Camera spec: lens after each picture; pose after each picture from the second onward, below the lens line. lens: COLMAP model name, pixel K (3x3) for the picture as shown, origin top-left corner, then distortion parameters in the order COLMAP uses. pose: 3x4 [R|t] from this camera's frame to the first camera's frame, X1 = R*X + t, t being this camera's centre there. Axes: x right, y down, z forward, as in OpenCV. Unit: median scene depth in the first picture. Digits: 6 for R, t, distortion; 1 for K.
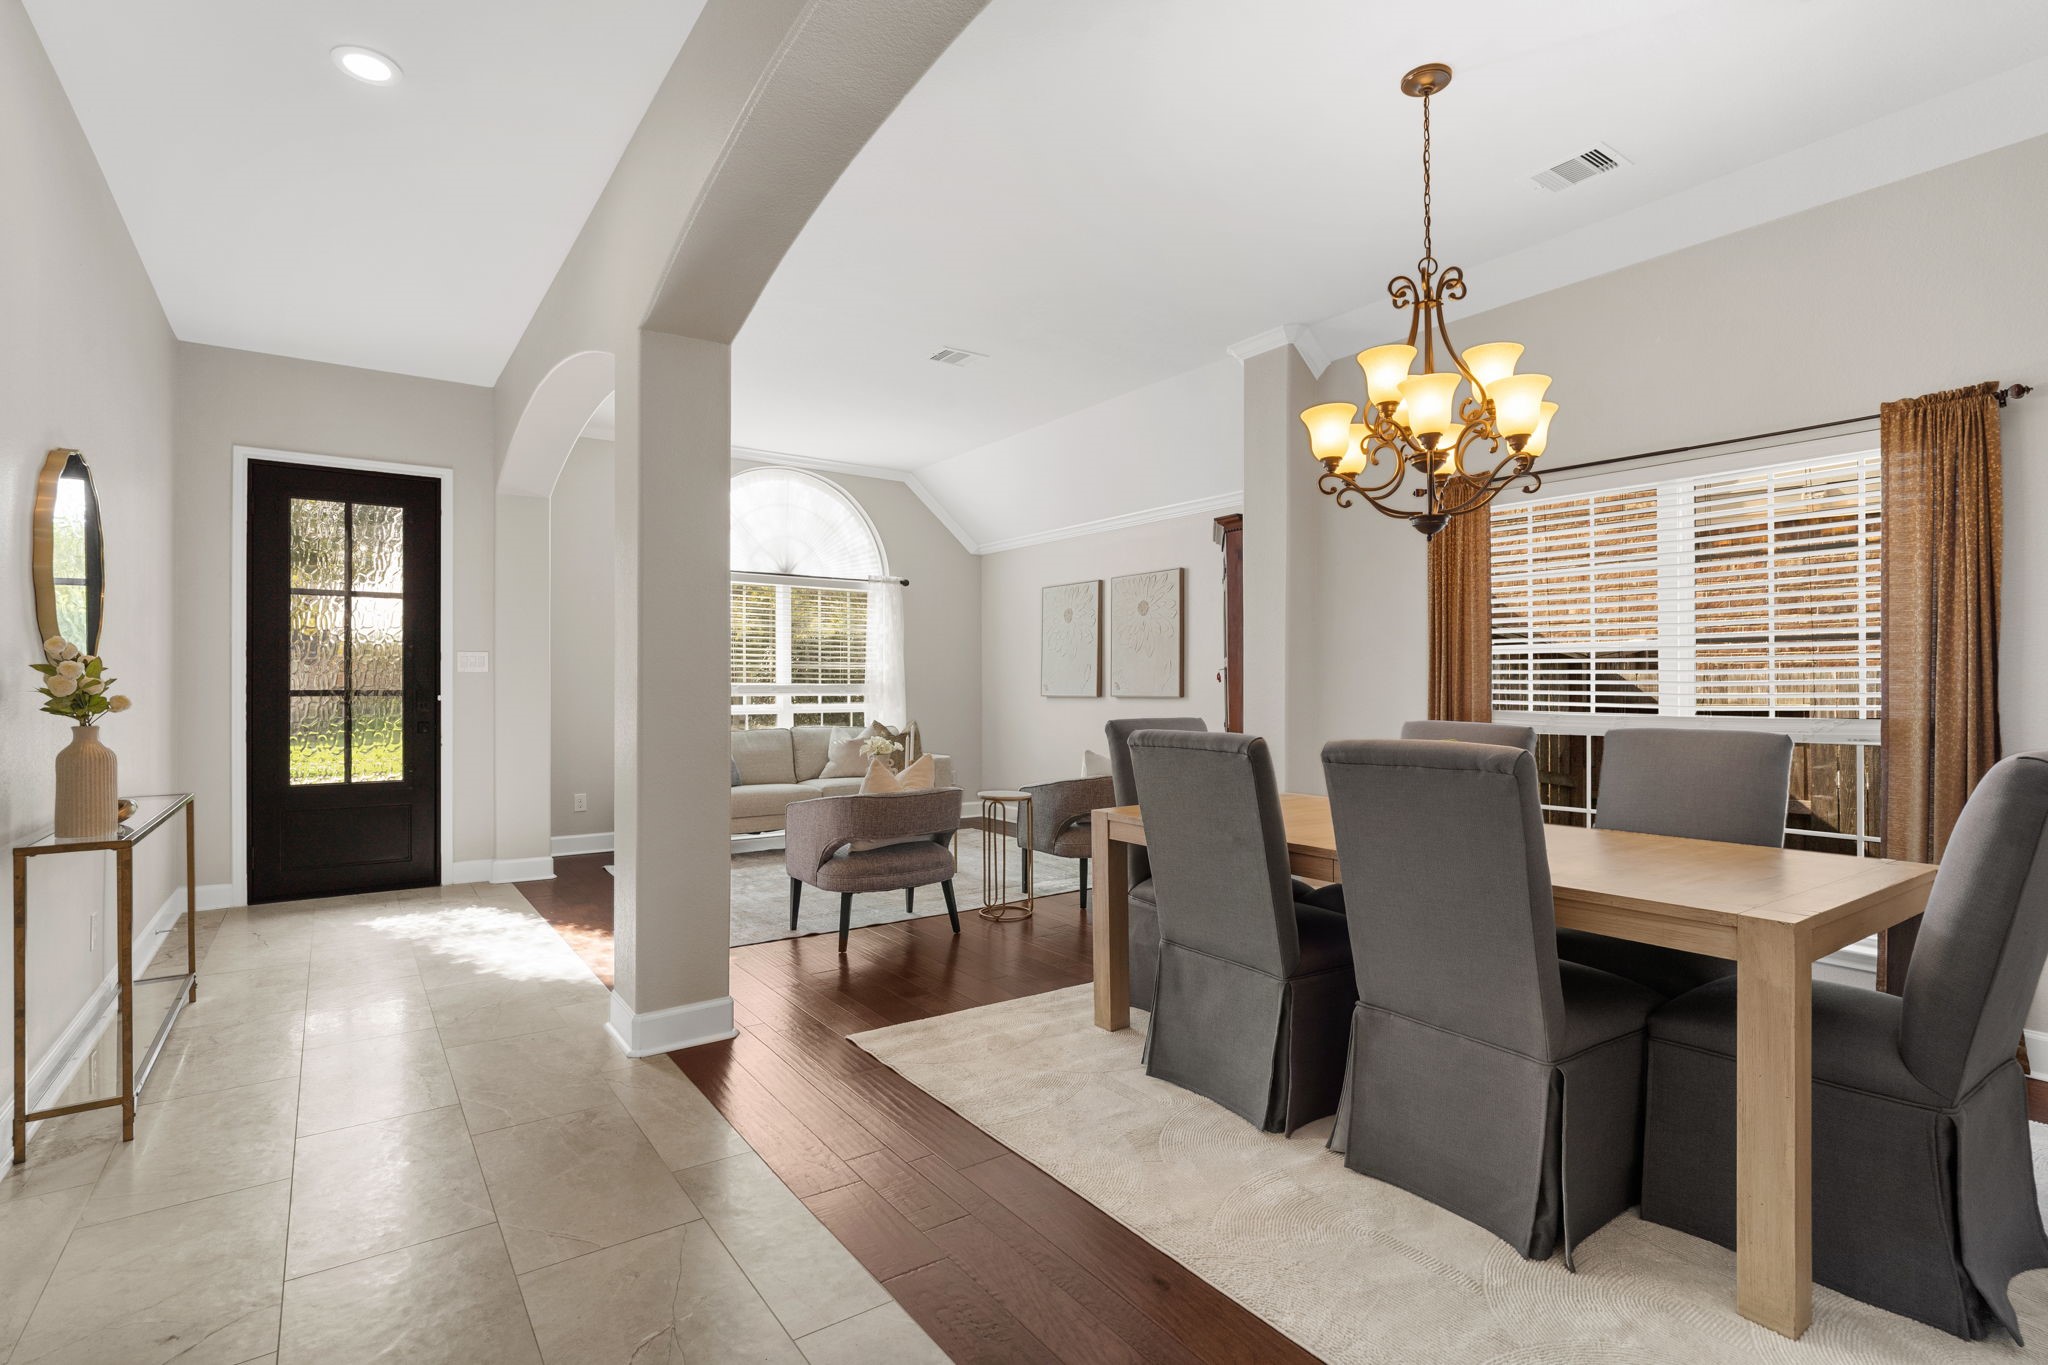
lens RADIAL K [[974.5, 0, 1019.9], [0, 974.5, 680.4], [0, 0, 1]] dist [-0.004546, -0.000006]
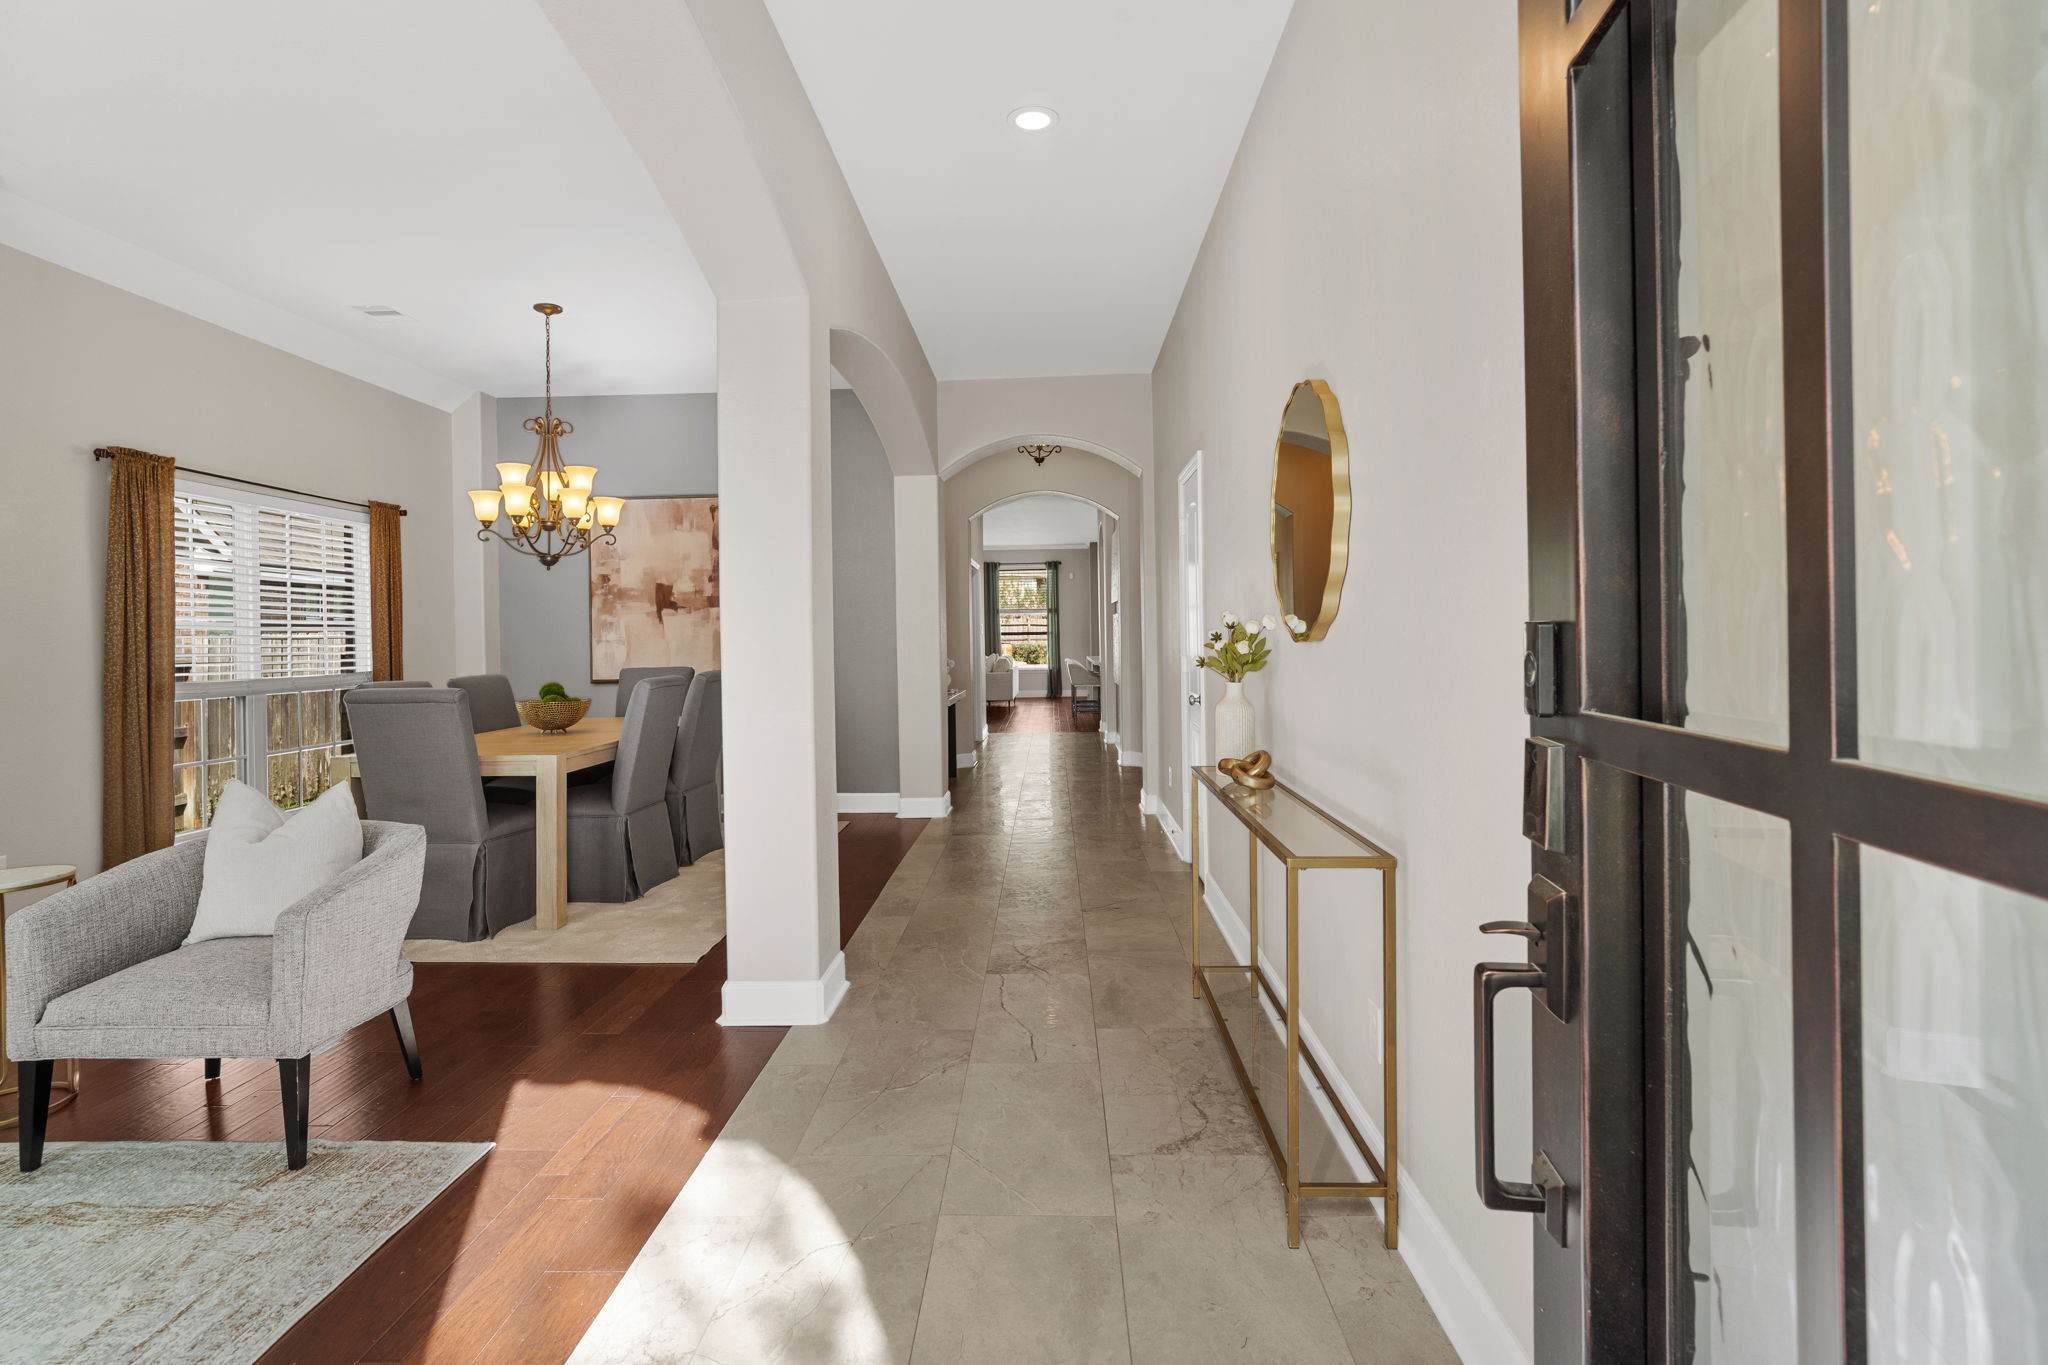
lens RADIAL K [[978.1, 0, 1009.7], [0, 978.1, 645.5], [0, 0, 1]] dist [-0.008752, 0.000227]
pose [[-0.786330, 0.006214, 0.617776, -1.059716], [0.011271, 0.999927, 0.004288, -0.004130], [-0.617704, 0.010335, -0.786342, 1.503622]]
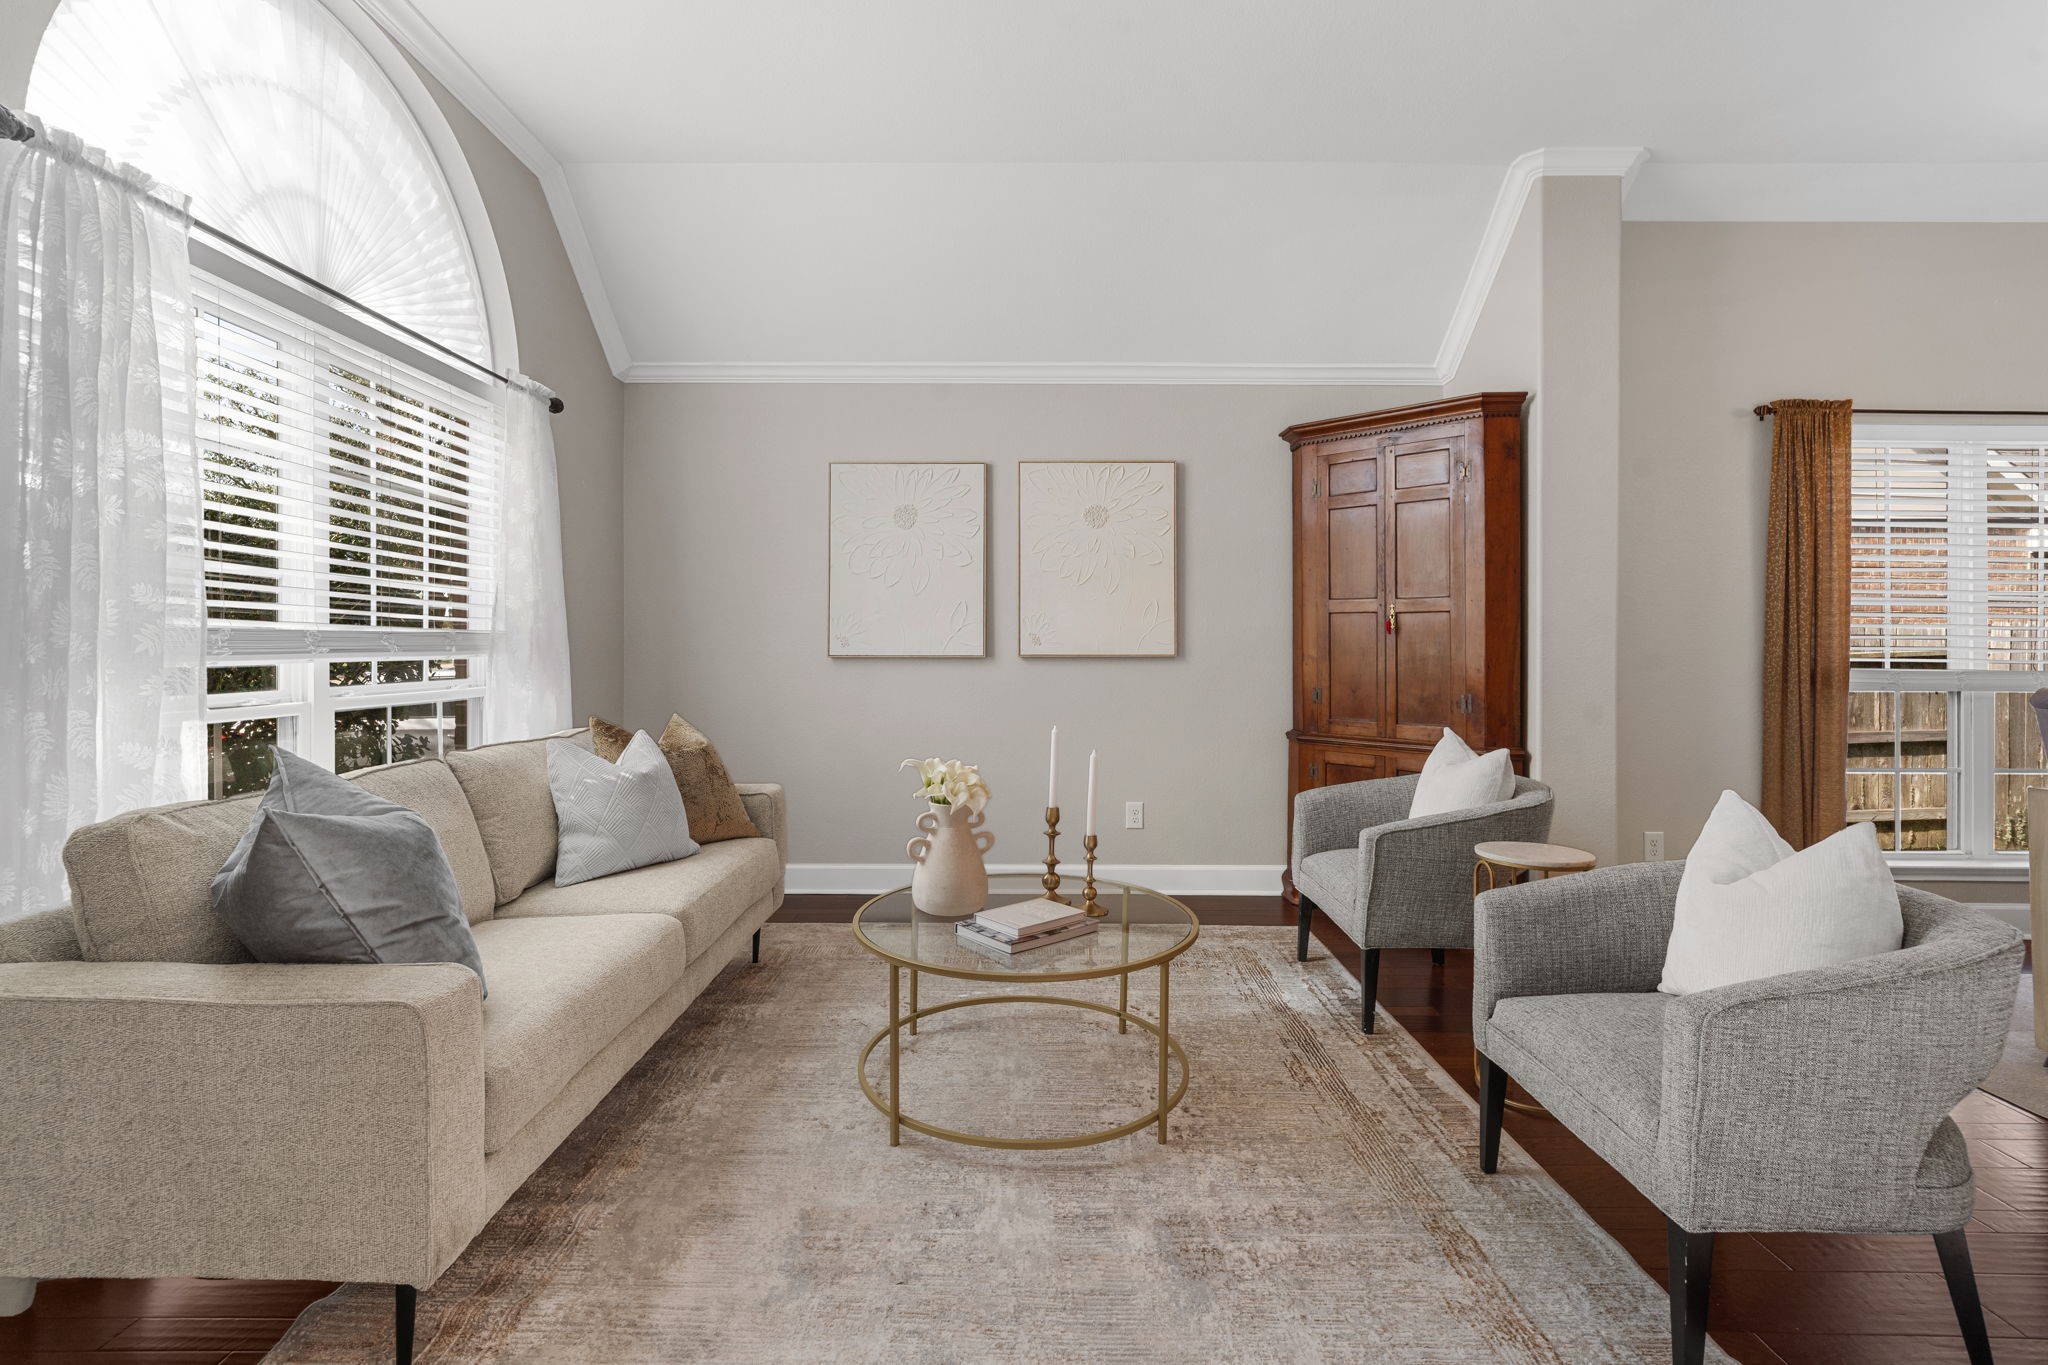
lens RADIAL K [[978.1, 0, 1009.7], [0, 978.1, 645.5], [0, 0, 1]] dist [-0.008752, 0.000227]
pose [[0.584494, -0.000068, 0.811398, -0.819104], [-0.007335, 0.999959, 0.005368, 0.013236], [-0.811365, -0.009089, 0.584469, 1.302296]]
